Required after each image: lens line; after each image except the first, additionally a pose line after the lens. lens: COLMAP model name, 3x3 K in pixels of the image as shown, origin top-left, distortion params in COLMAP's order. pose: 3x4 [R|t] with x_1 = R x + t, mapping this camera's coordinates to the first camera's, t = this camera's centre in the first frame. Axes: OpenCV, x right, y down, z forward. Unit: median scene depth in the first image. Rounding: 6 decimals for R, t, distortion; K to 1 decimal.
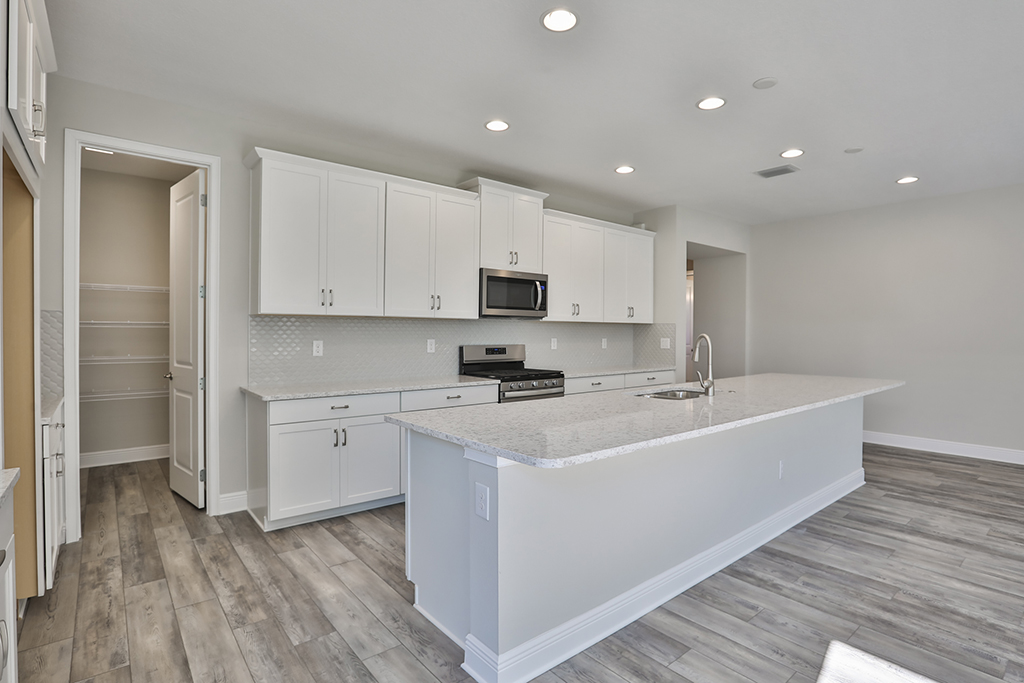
lens RADIAL K [[510.5, 0, 524.5], [0, 510.5, 333.3], [0, 0, 1]] dist [-0.035993, -0.000429]
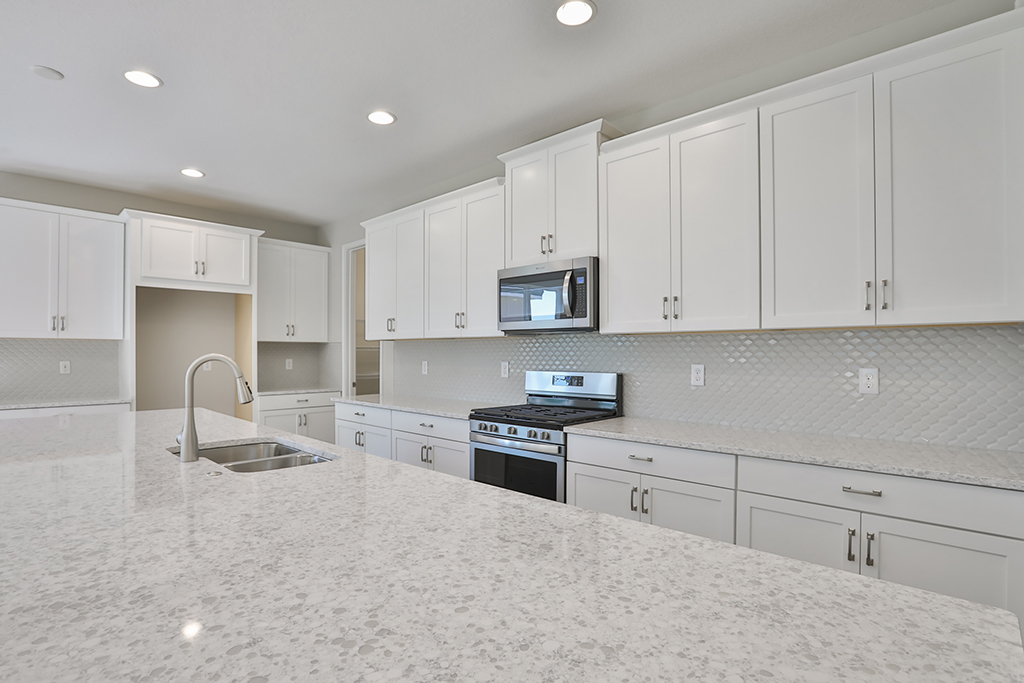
lens RADIAL K [[501.1, 0, 512.6], [0, 501.1, 352.1], [0, 0, 1]] dist [-0.054411, 0.020398]
pose [[0.124841, -0.005532, -0.992161, 0.759415], [-0.002470, 0.999980, -0.005887, 0.000946], [0.992174, 0.003185, 0.124825, 1.045017]]
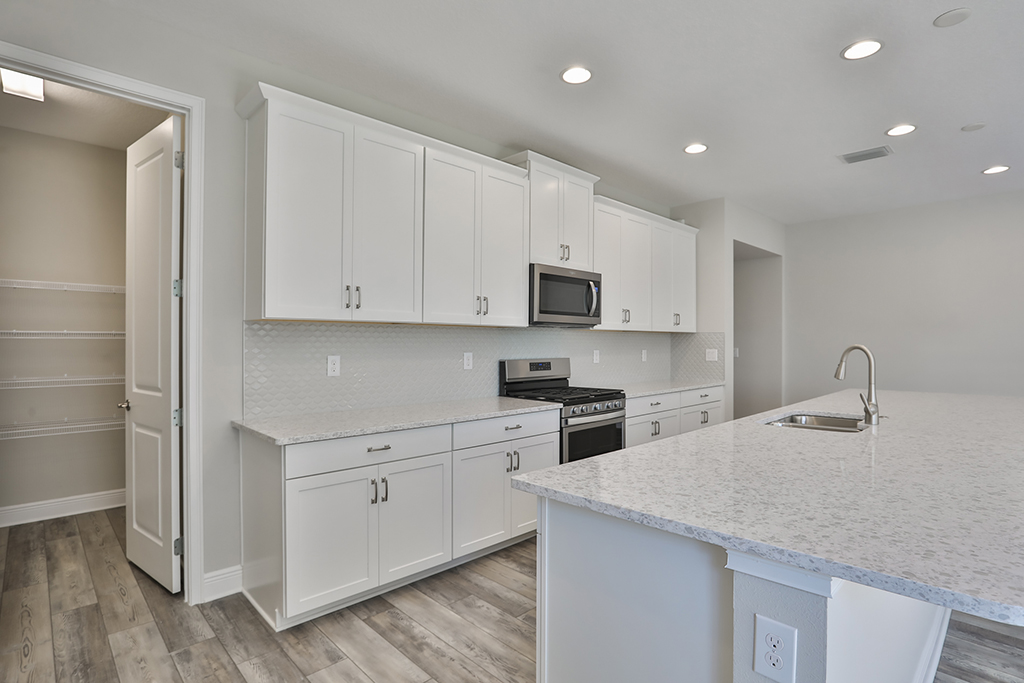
lens RADIAL K [[507.3, 0, 512.0], [0, 507.3, 341.5], [0, 0, 1]] dist [-0.031375, 0.003089]
pose [[0.997685, -0.004357, 0.067863, -0.193608], [0.004732, 0.999974, -0.005366, -0.000991], [-0.067838, 0.005675, 0.997680, 0.234382]]
